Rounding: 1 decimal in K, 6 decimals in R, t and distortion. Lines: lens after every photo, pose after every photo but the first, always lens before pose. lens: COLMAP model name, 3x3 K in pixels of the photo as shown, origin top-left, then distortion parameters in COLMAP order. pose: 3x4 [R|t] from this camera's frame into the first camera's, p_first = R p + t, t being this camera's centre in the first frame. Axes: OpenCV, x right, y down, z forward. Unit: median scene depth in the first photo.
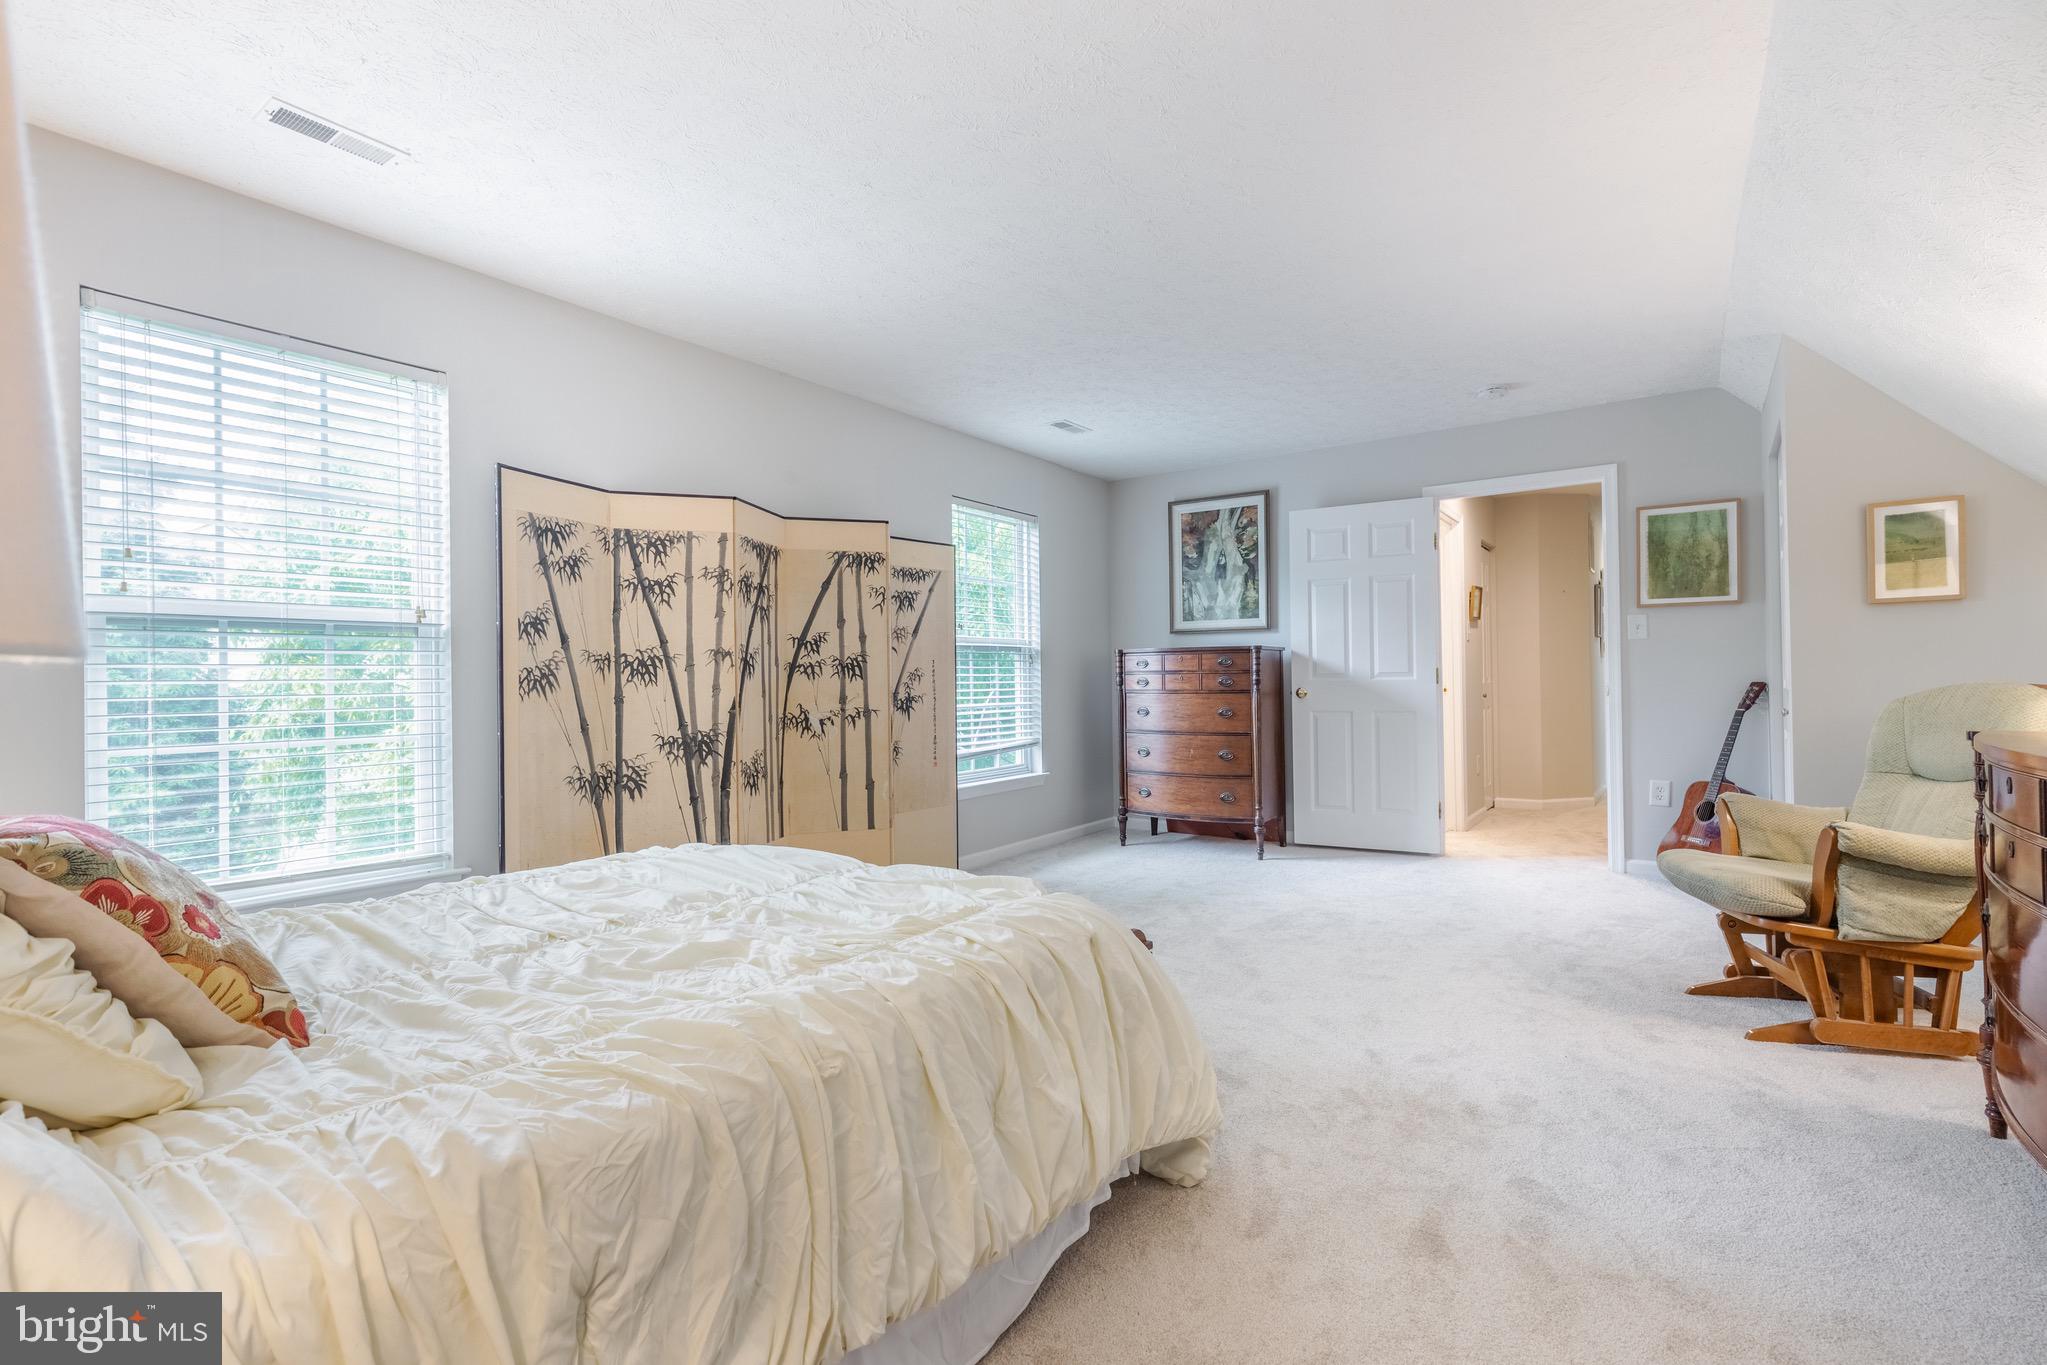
lens RADIAL K [[928.4, 0, 1029.4], [0, 928.4, 674.0], [0, 0, 1]] dist [0.005155, -0.000407]
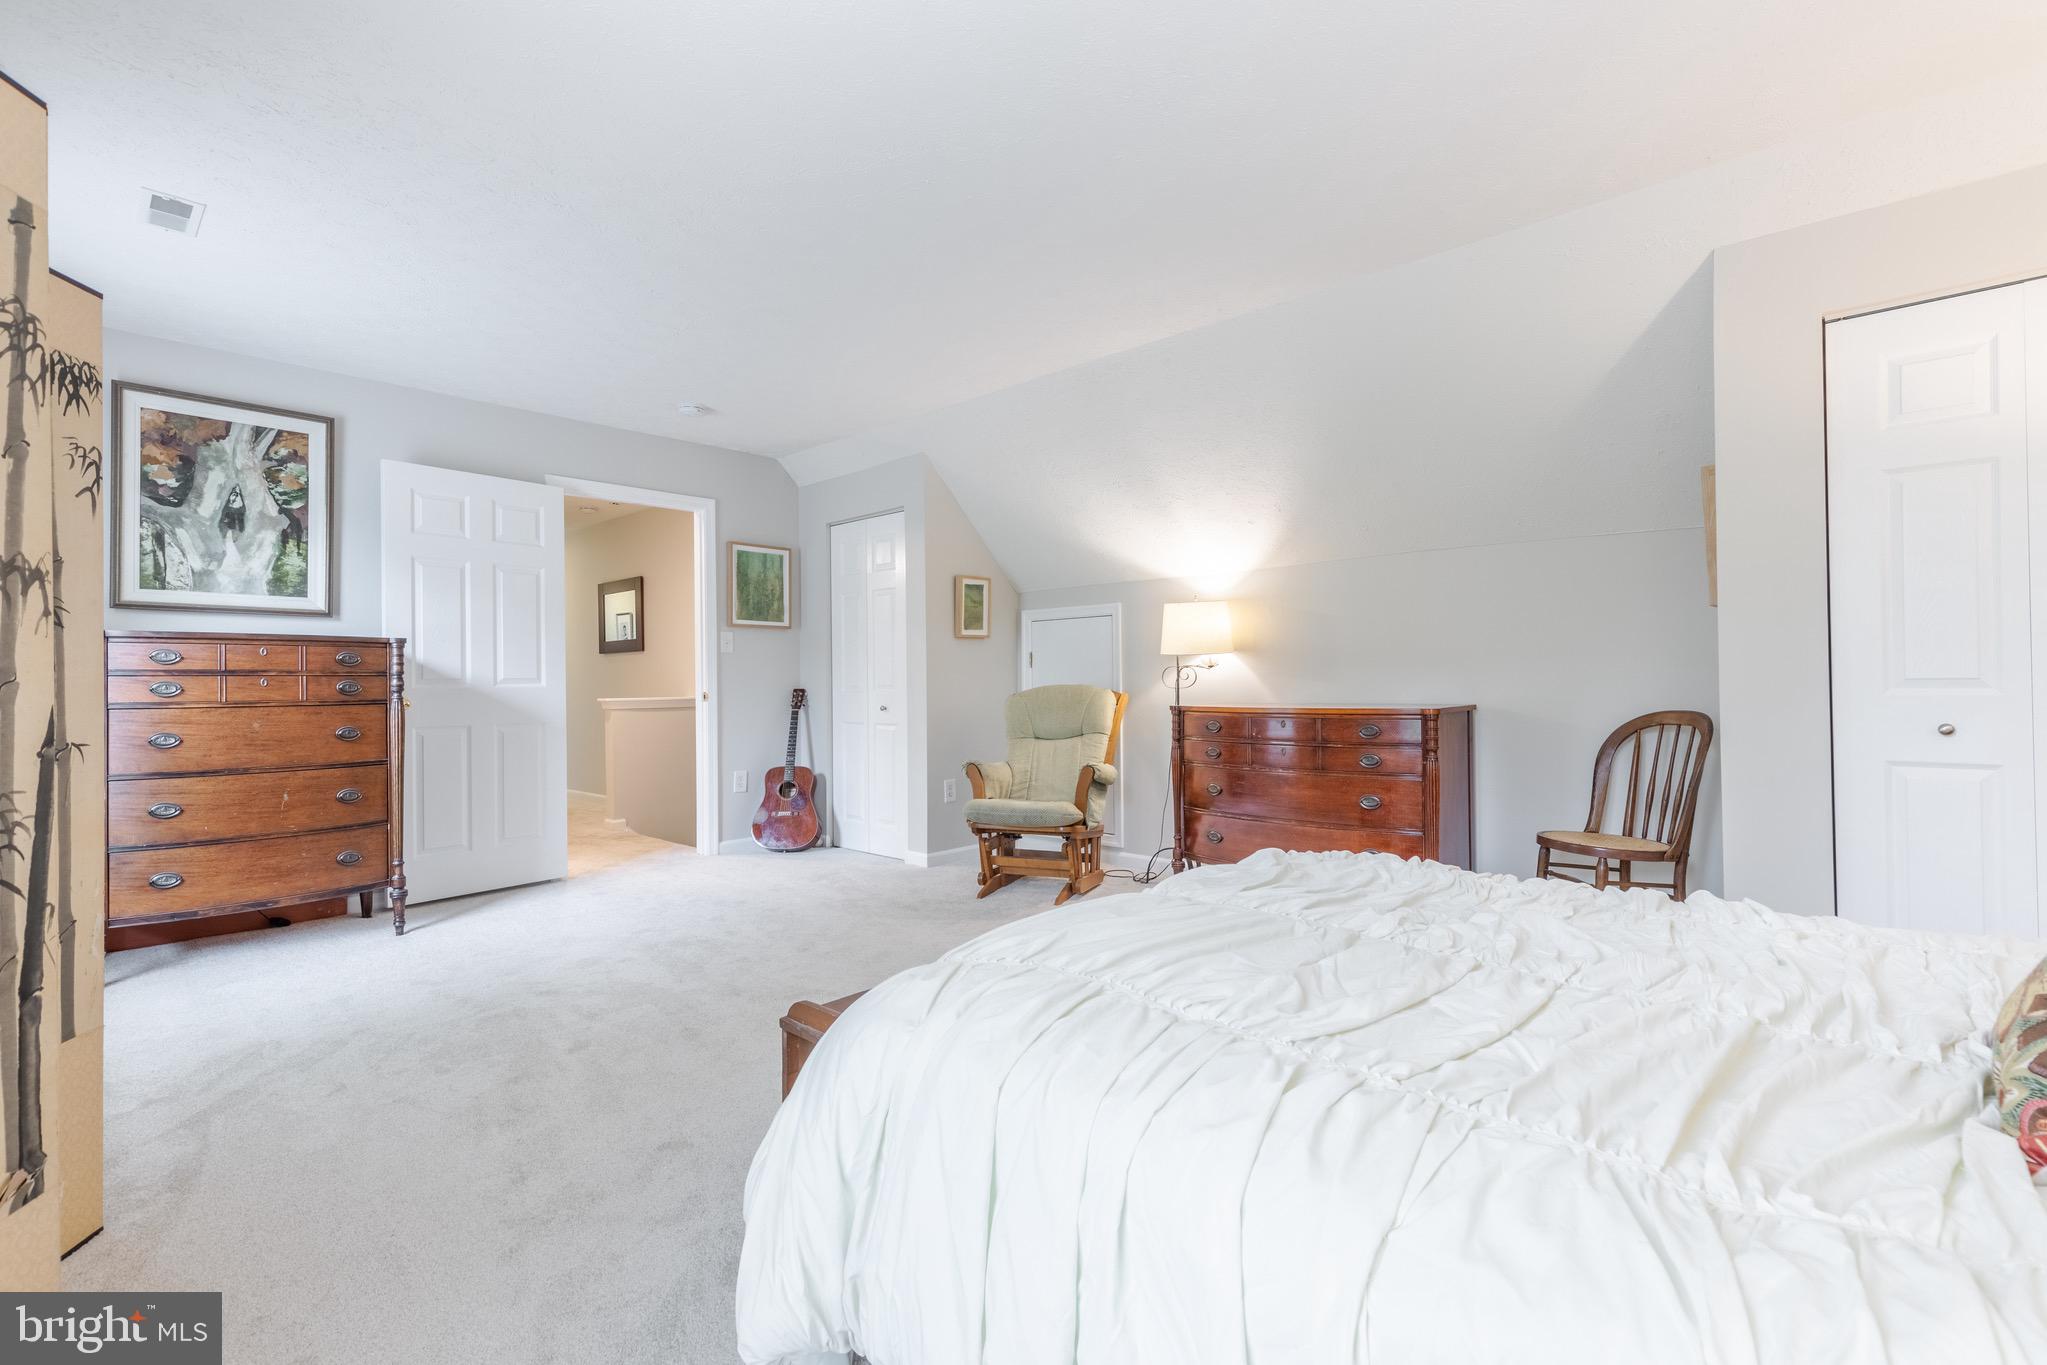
lens RADIAL K [[928.4, 0, 1029.4], [0, 928.4, 674.0], [0, 0, 1]] dist [0.005155, -0.000407]
pose [[0.126830, 0.020953, 0.991703, -0.399748], [0.001324, 0.999772, -0.021293, 0.012843], [-0.991924, 0.004013, 0.126773, 0.410863]]
